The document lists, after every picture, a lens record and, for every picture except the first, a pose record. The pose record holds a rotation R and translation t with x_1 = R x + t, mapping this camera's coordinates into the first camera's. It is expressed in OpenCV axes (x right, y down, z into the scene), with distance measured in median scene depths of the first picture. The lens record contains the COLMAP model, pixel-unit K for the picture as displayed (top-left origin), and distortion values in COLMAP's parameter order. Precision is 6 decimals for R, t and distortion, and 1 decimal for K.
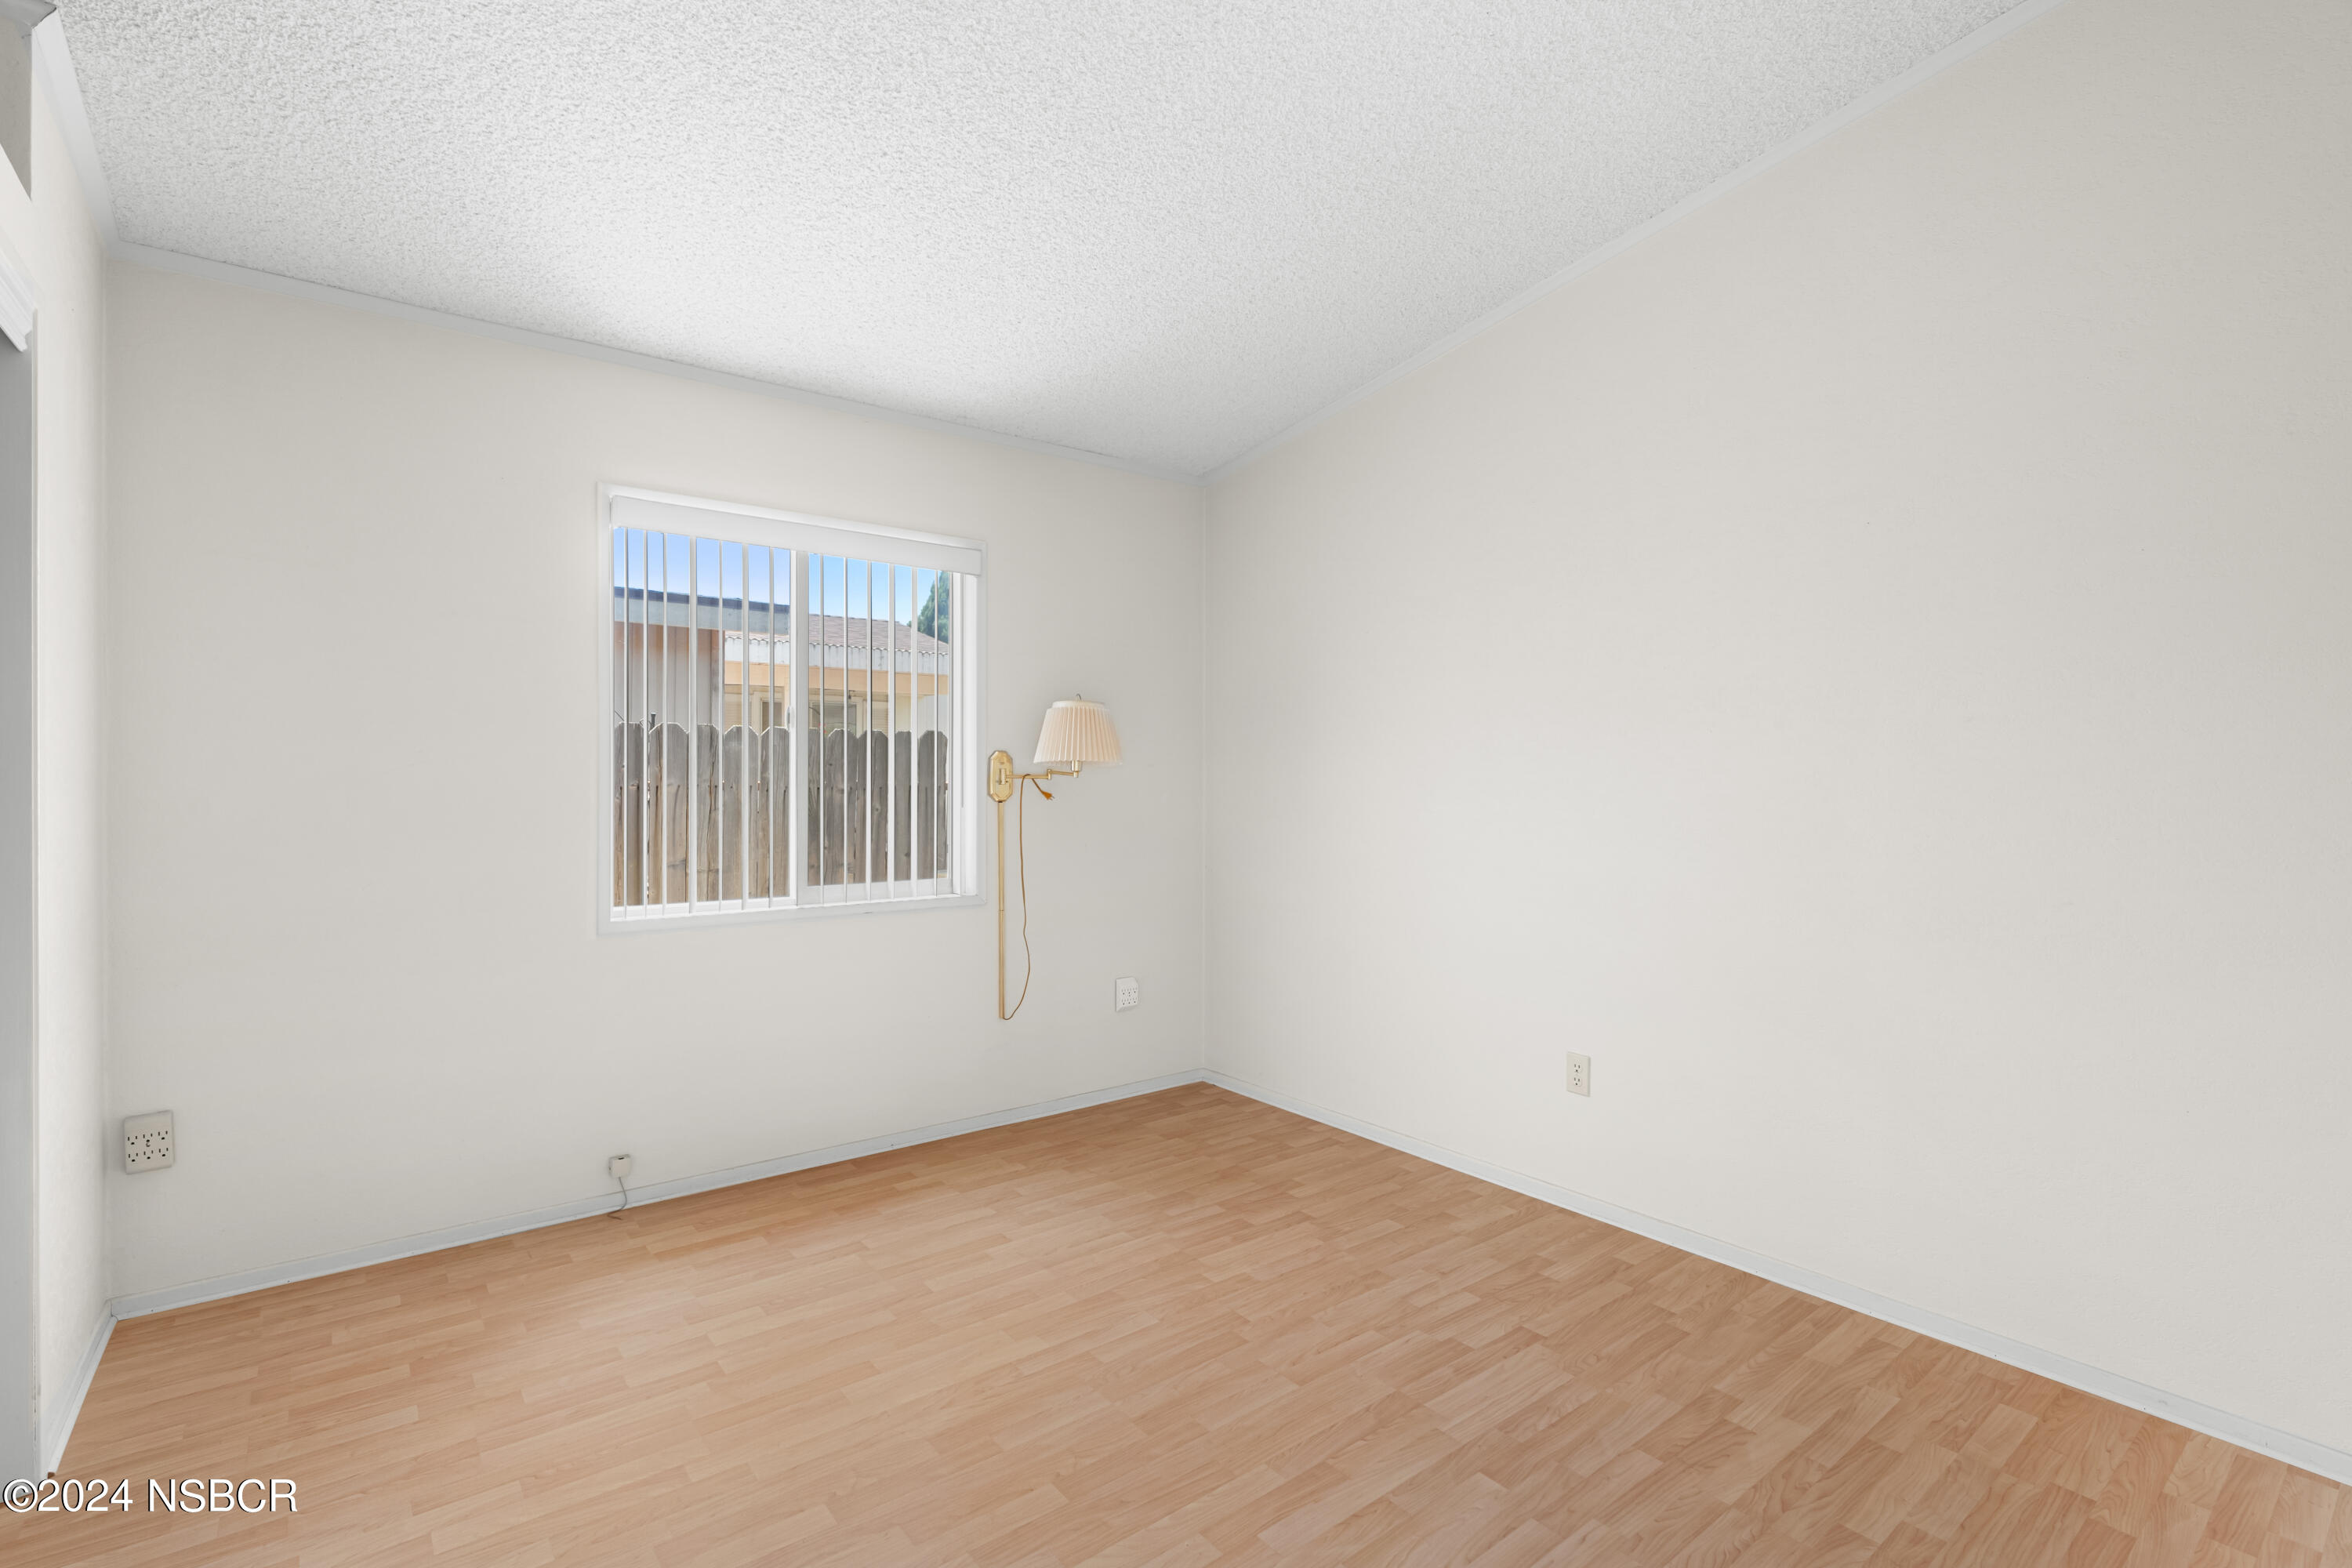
lens RADIAL K [[1082.8, 0, 1177.3], [0, 1082.8, 781.7], [0, 0, 1]] dist [-0.010701, 0.003156]
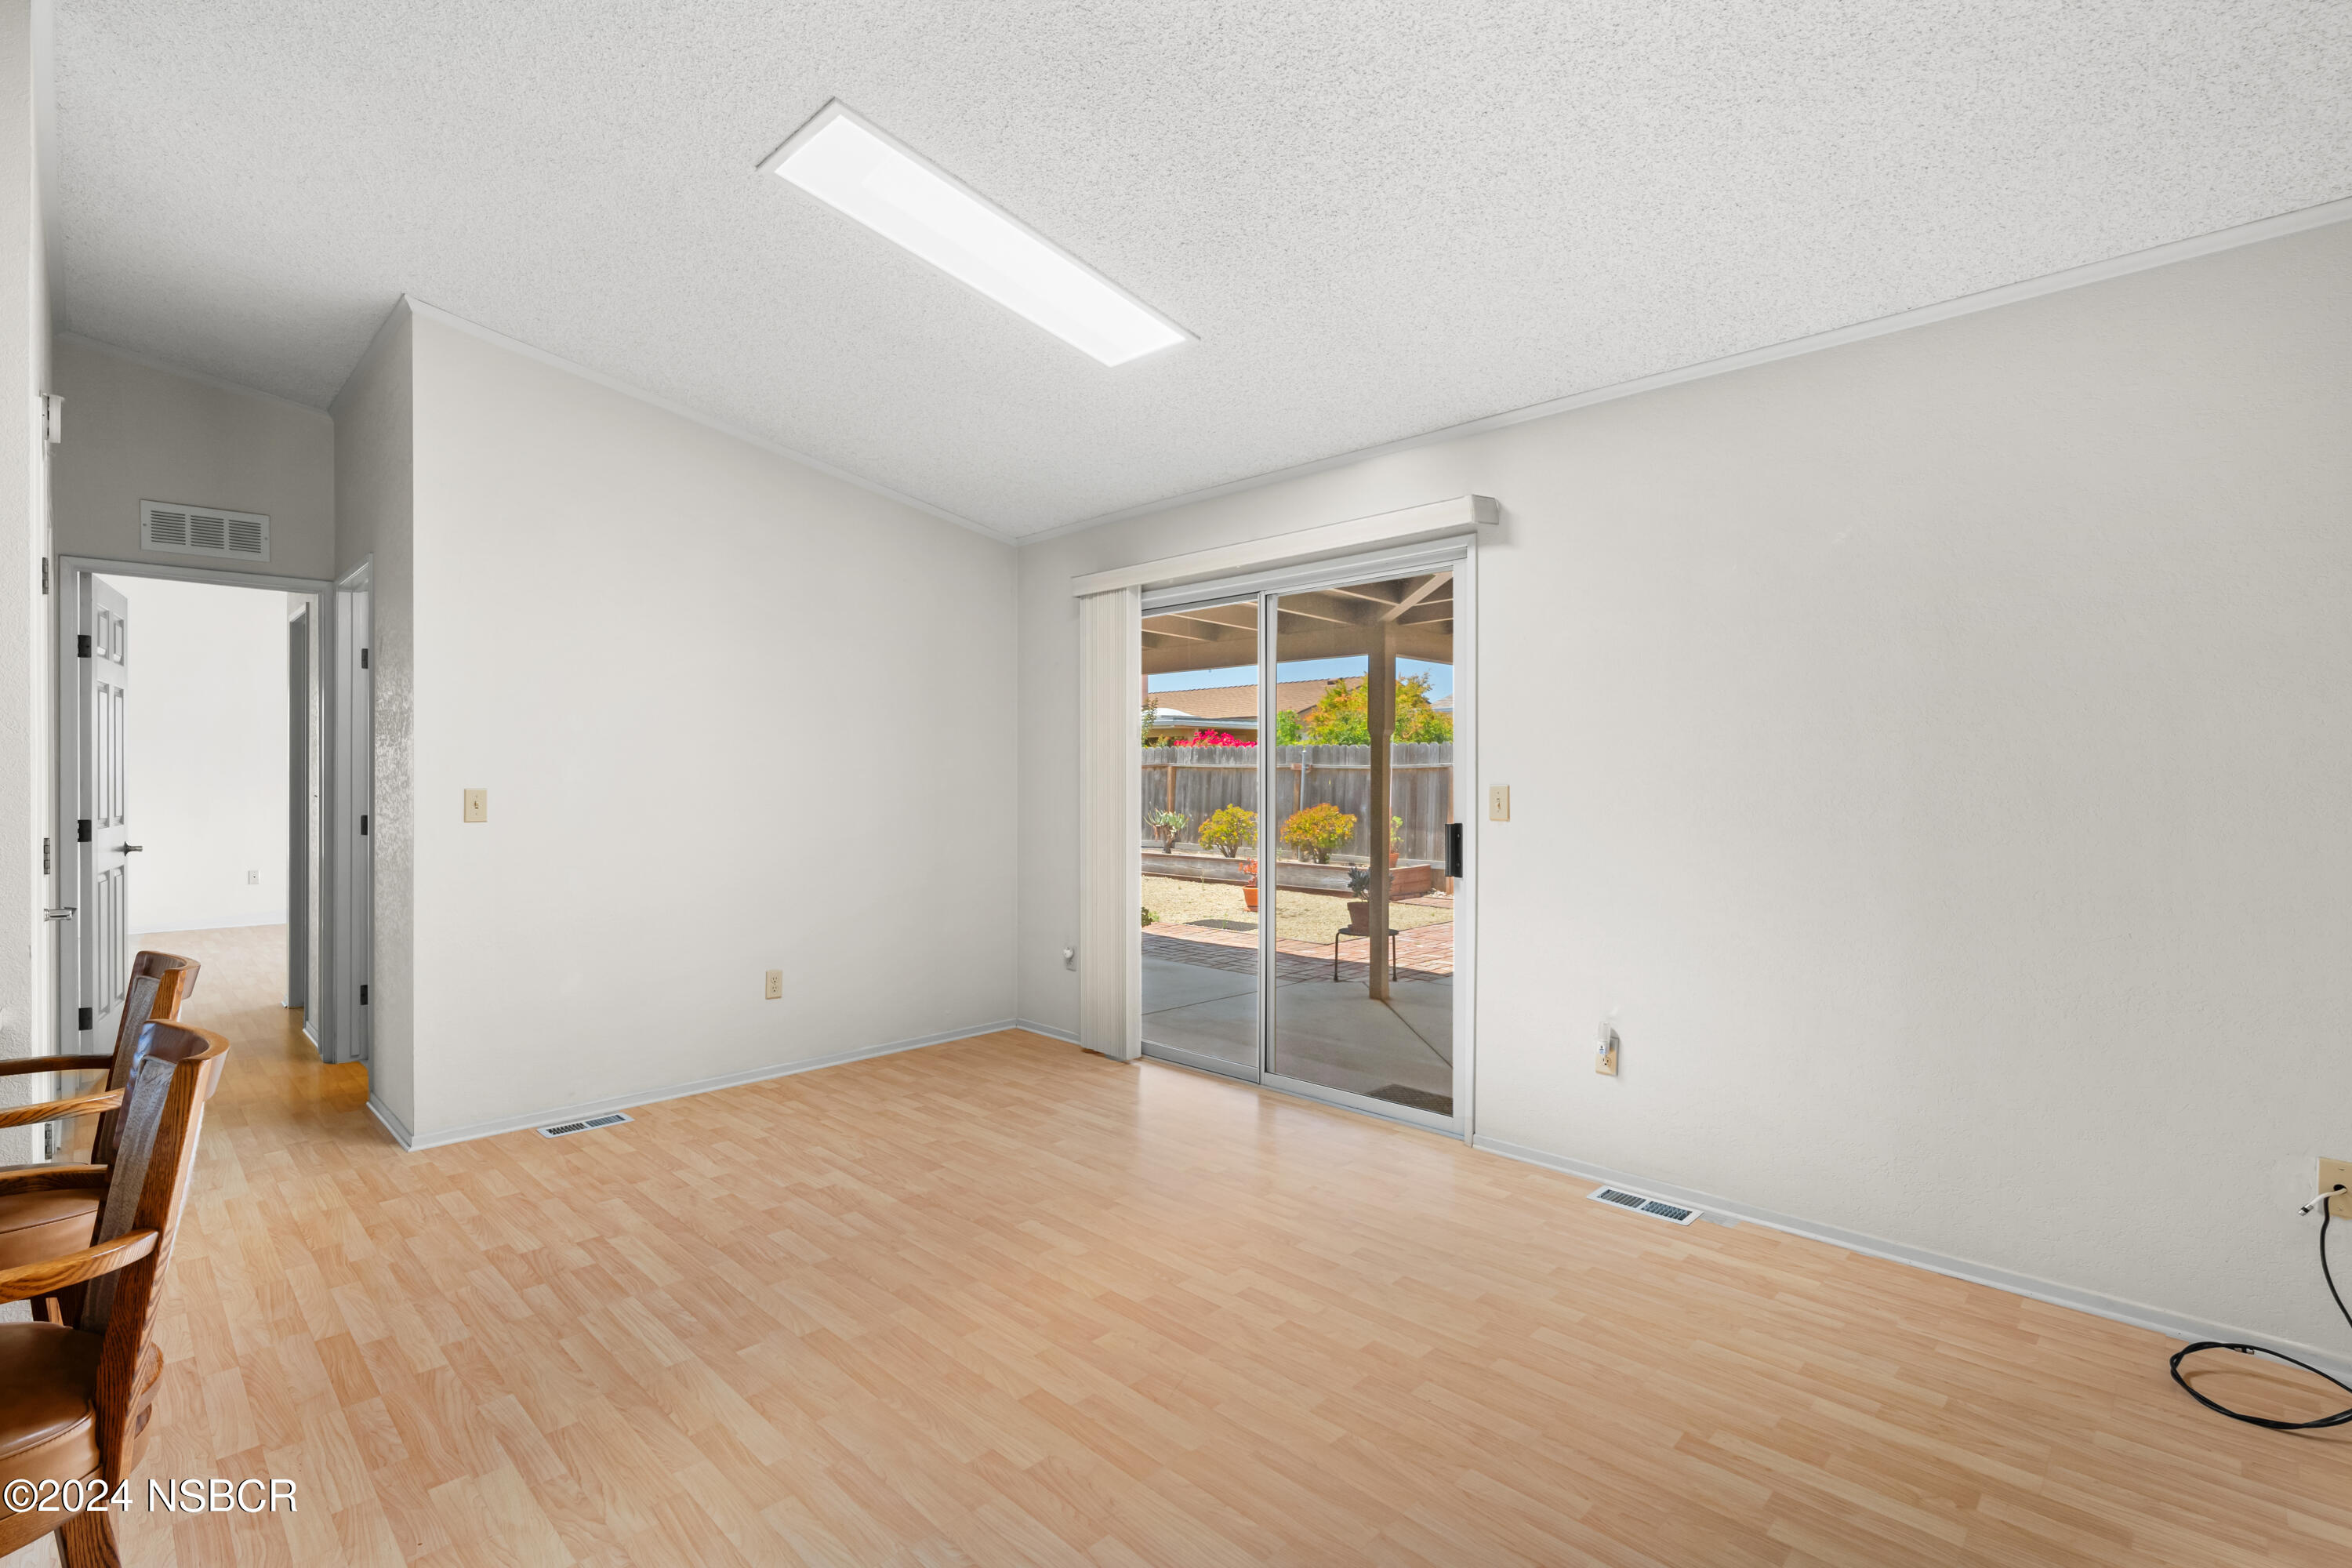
lens RADIAL K [[1082.8, 0, 1172.8], [0, 1082.8, 791.3], [0, 0, 1]] dist [-0.010701, 0.003156]
pose [[-0.121239, -0.018043, 0.992459, -1.081578], [-0.009632, 0.999809, 0.017000, -0.018075], [-0.992577, -0.007498, -0.121390, 0.668142]]
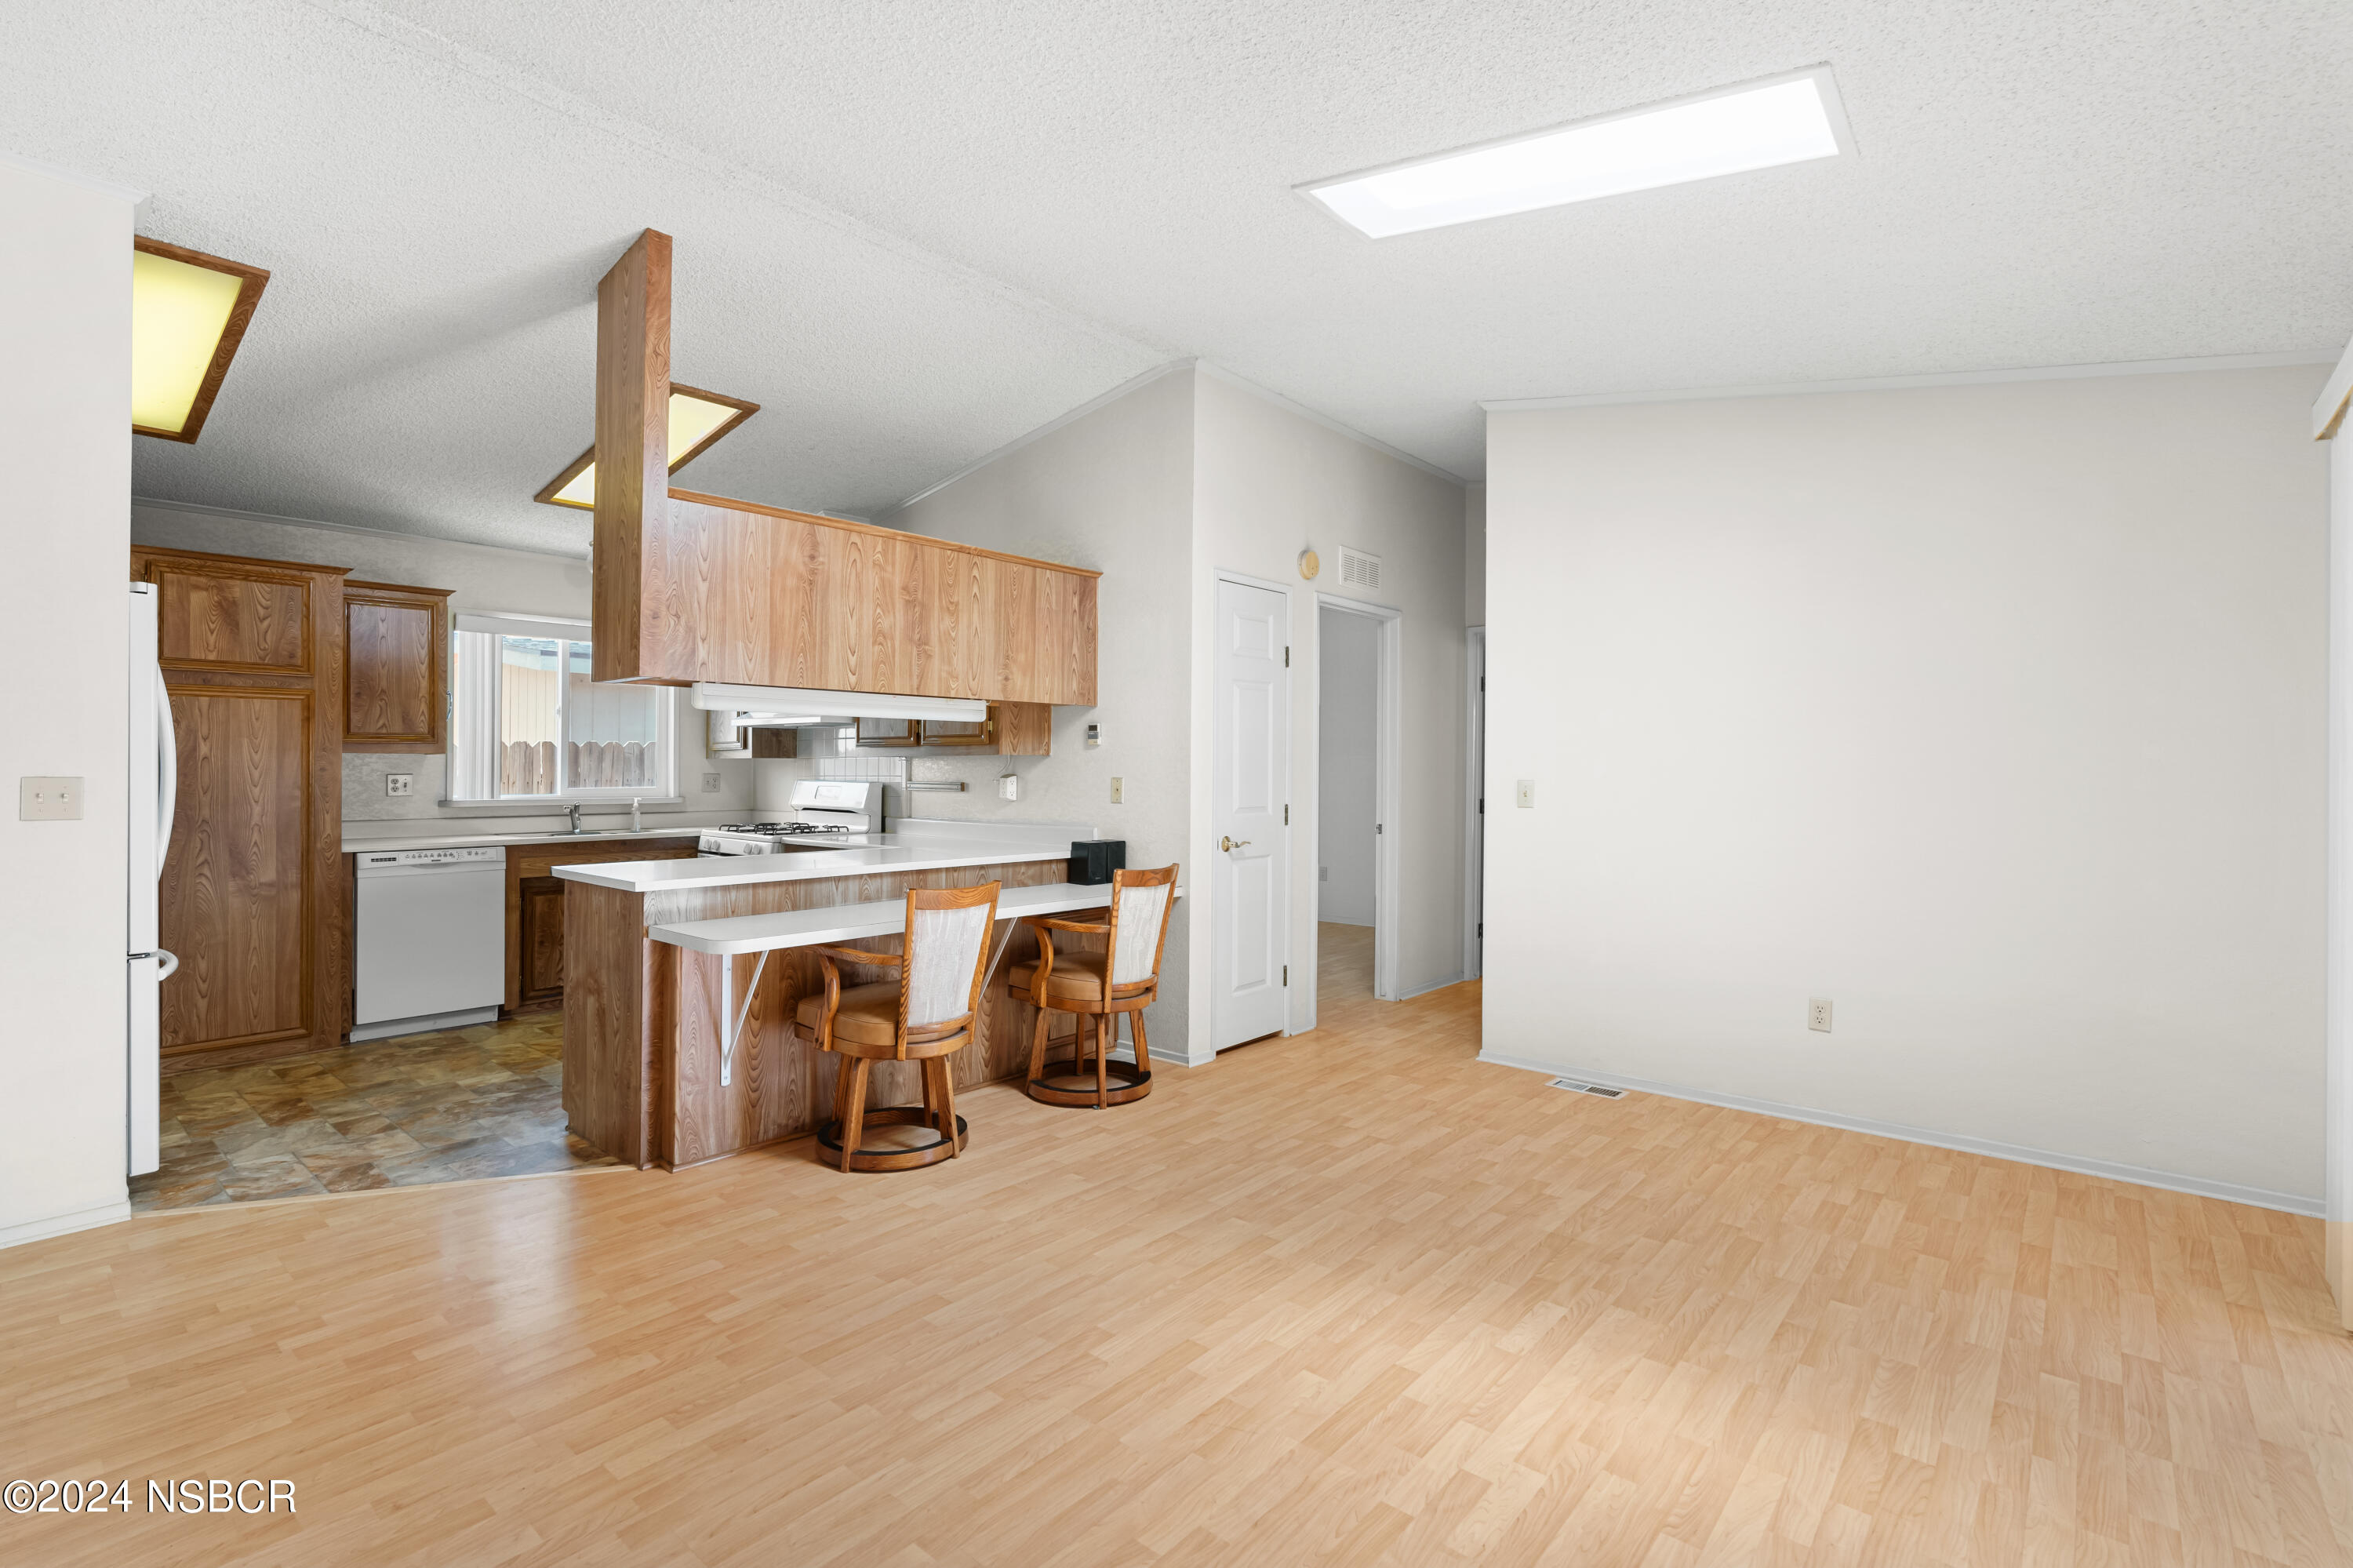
lens RADIAL K [[1083.3, 0, 1158.4], [0, 1083.3, 759.1], [0, 0, 1]] dist [-0.010701, 0.003156]
pose [[0.984528, 0.001291, 0.175223, -0.288531], [-0.000875, 0.999997, -0.002454, -0.016821], [-0.175226, 0.002262, 0.984526, -0.401775]]
